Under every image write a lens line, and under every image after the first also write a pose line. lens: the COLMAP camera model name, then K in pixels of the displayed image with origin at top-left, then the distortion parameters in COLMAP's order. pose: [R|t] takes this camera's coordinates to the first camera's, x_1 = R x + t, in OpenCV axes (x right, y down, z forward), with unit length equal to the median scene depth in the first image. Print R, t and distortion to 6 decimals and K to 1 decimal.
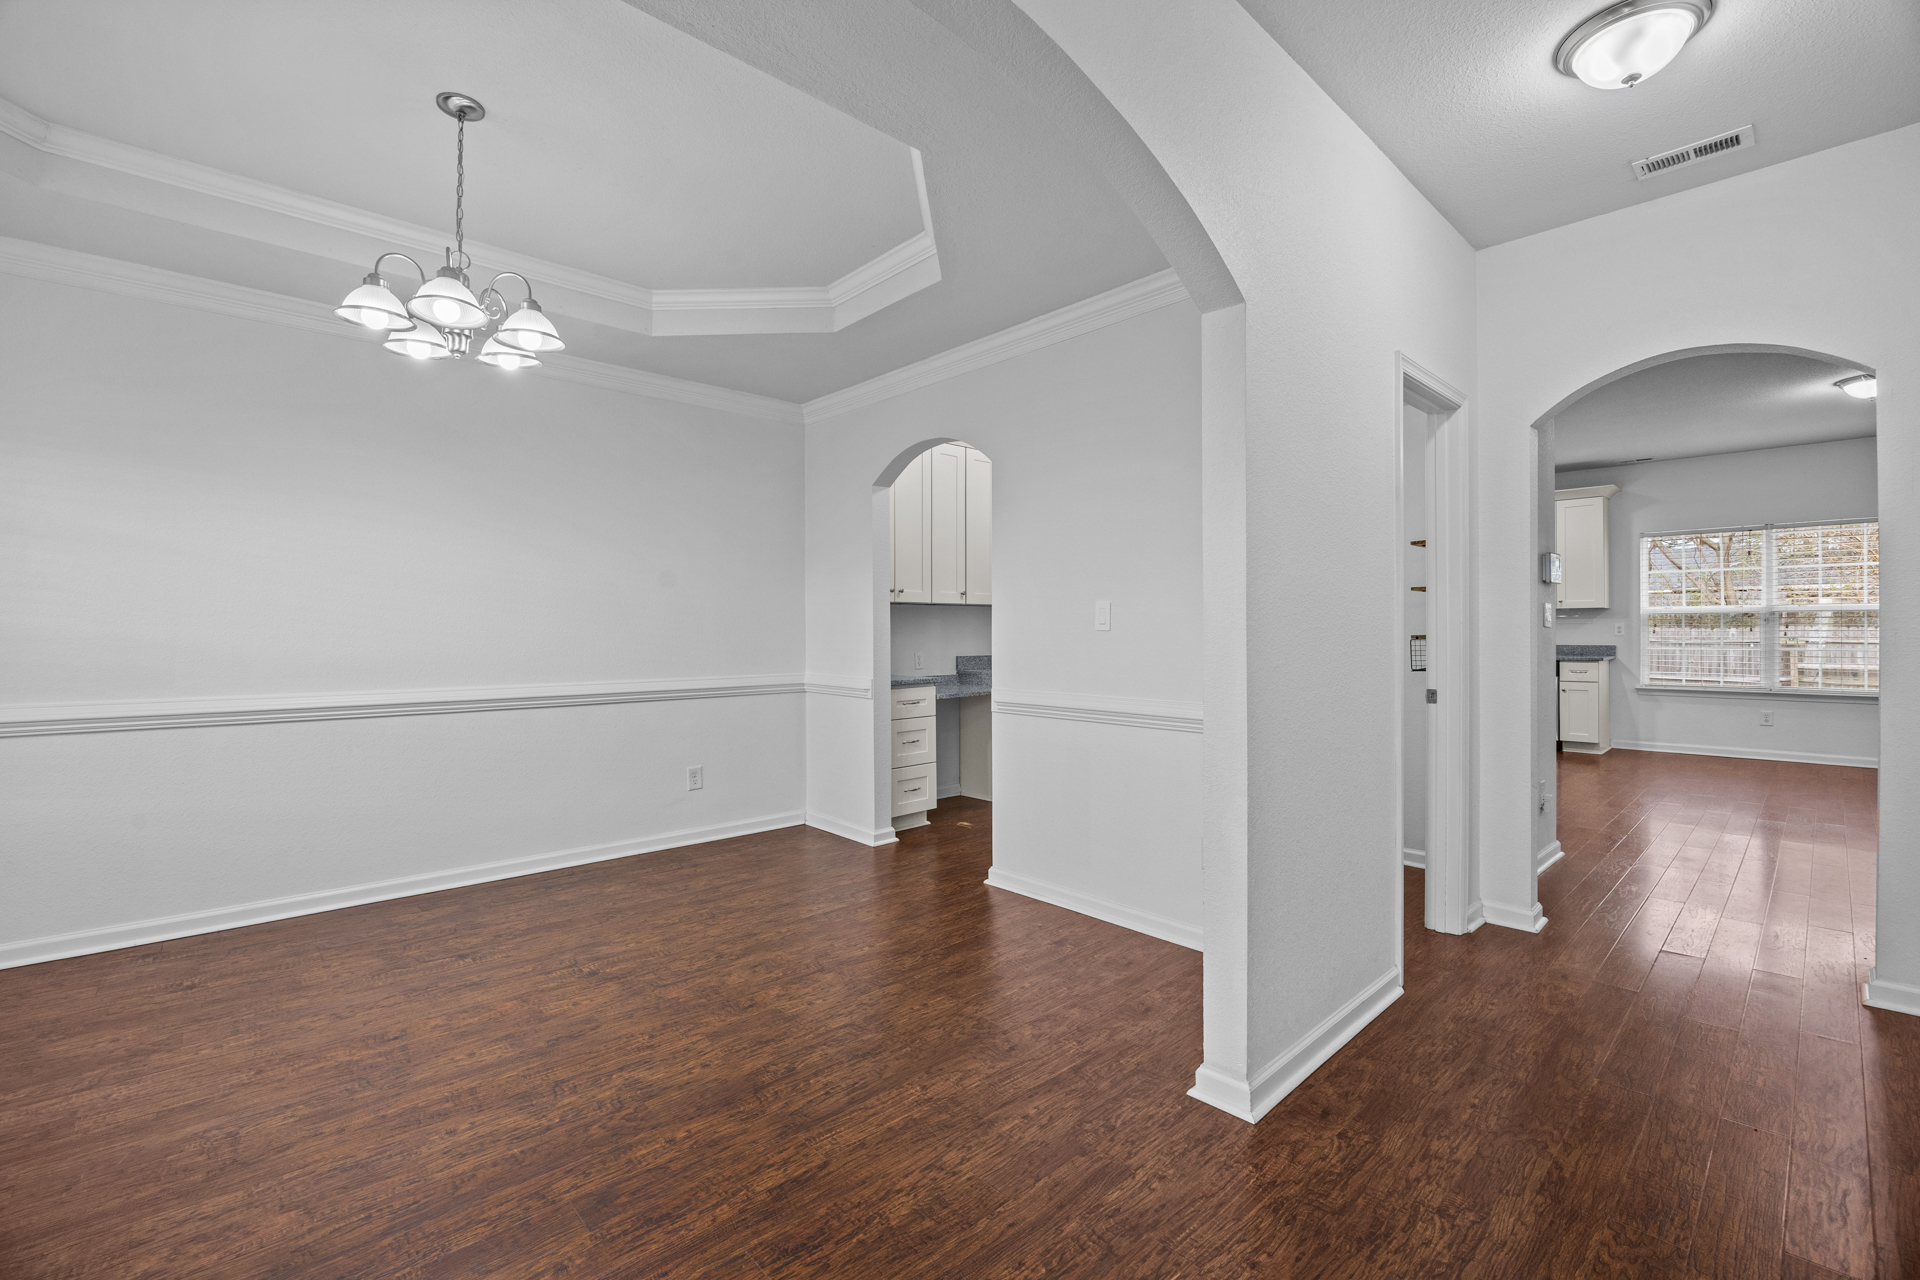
lens RADIAL K [[830.3, 0, 966.4], [0, 830.3, 628.5], [0, 0, 1]] dist [-0.015914, 0.000933]
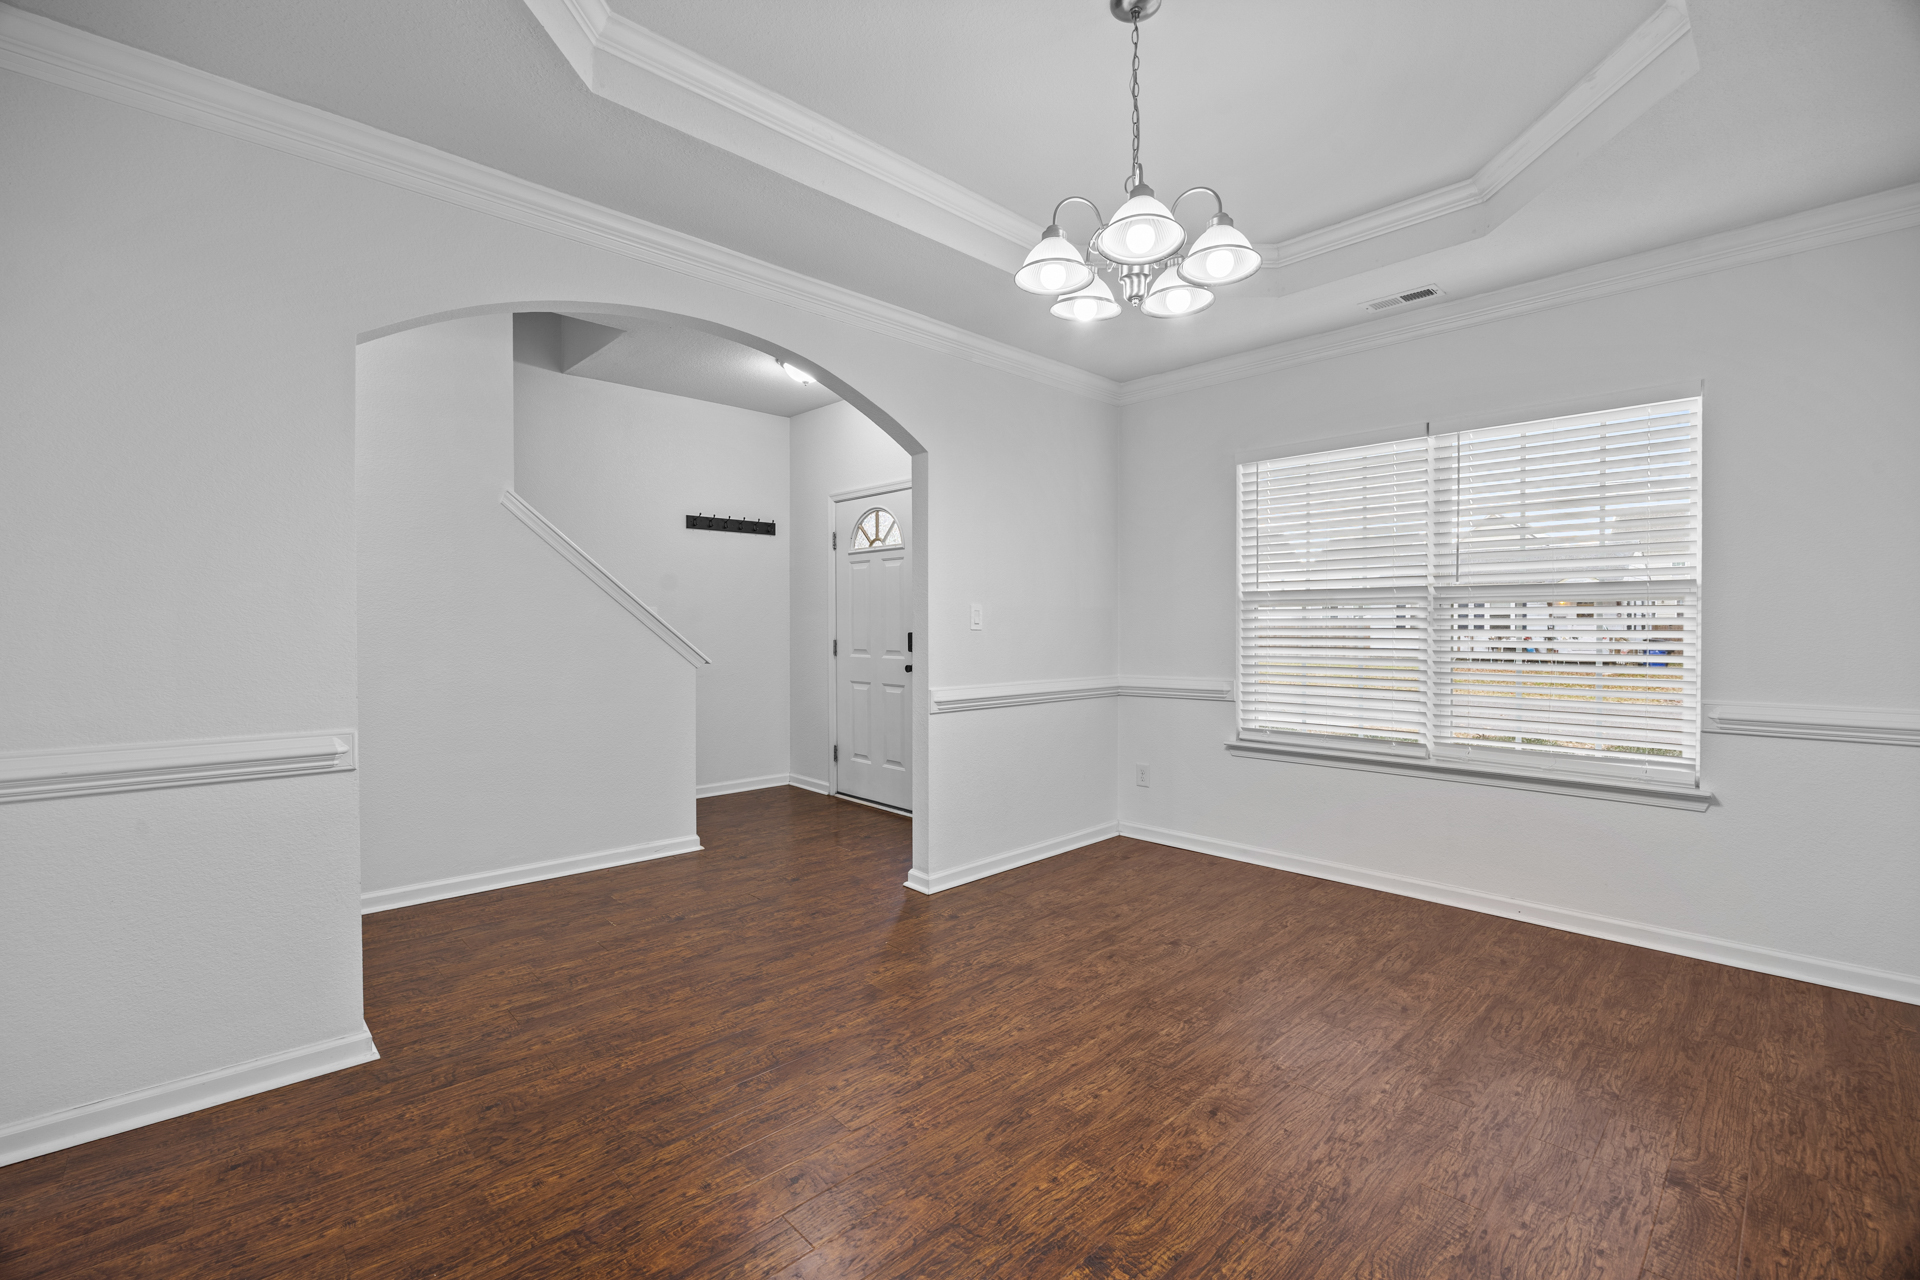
lens RADIAL K [[830.3, 0, 966.4], [0, 830.3, 628.5], [0, 0, 1]] dist [-0.015914, 0.000933]
pose [[-0.999872, 0.004238, -0.015427, -0.388640], [0.004201, 0.999988, 0.002433, -0.000385], [0.015438, 0.002368, -0.999878, 1.658260]]
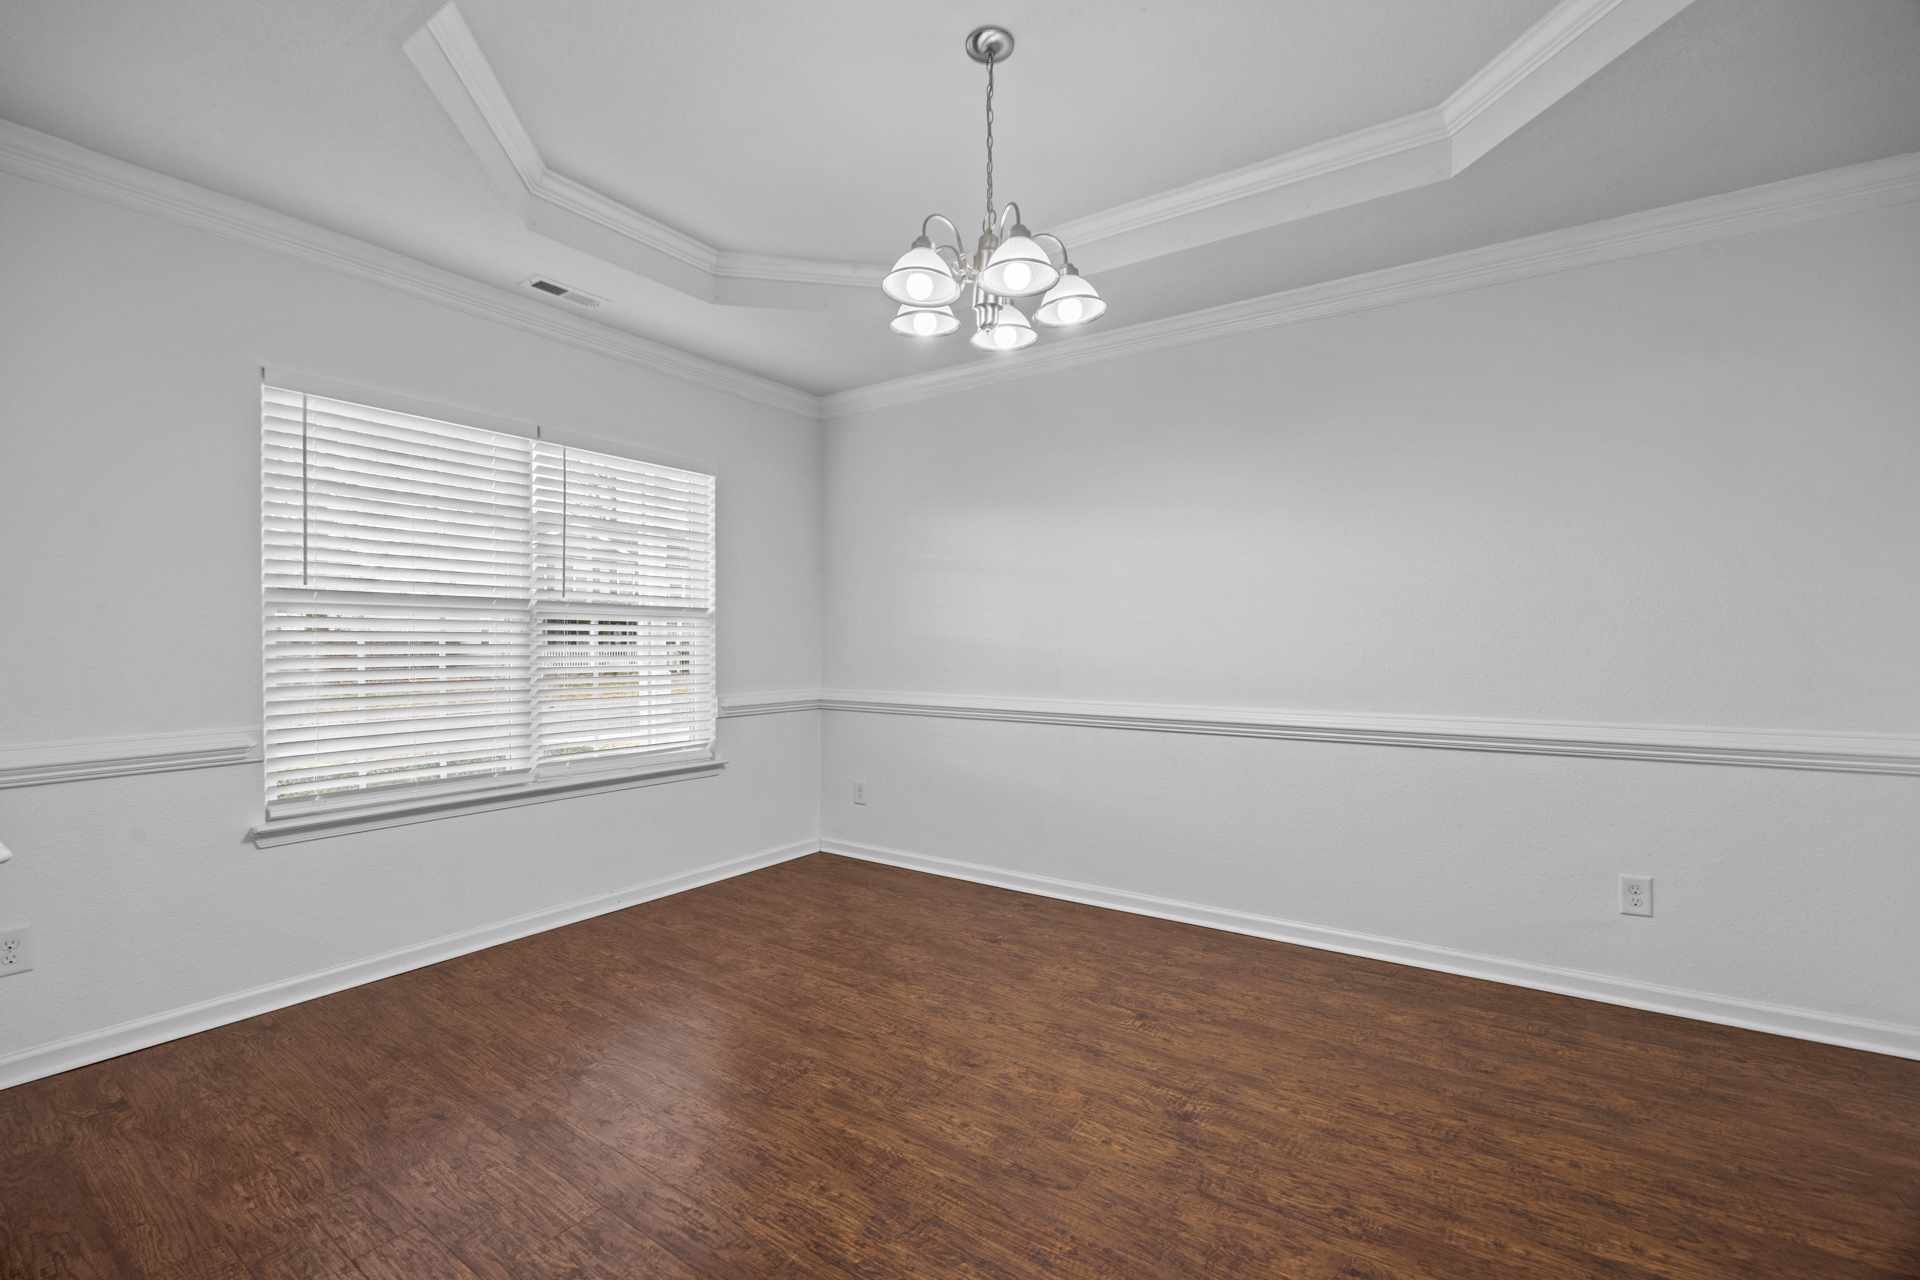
lens RADIAL K [[817.6, 0, 980.0], [0, 817.6, 675.7], [0, 0, 1]] dist [-0.015389, 0.000237]
pose [[0.236221, 0.041907, -0.970795, 0.202863], [-0.004664, 0.999107, 0.041994, -0.002809], [0.971688, -0.005392, 0.236206, 0.706257]]
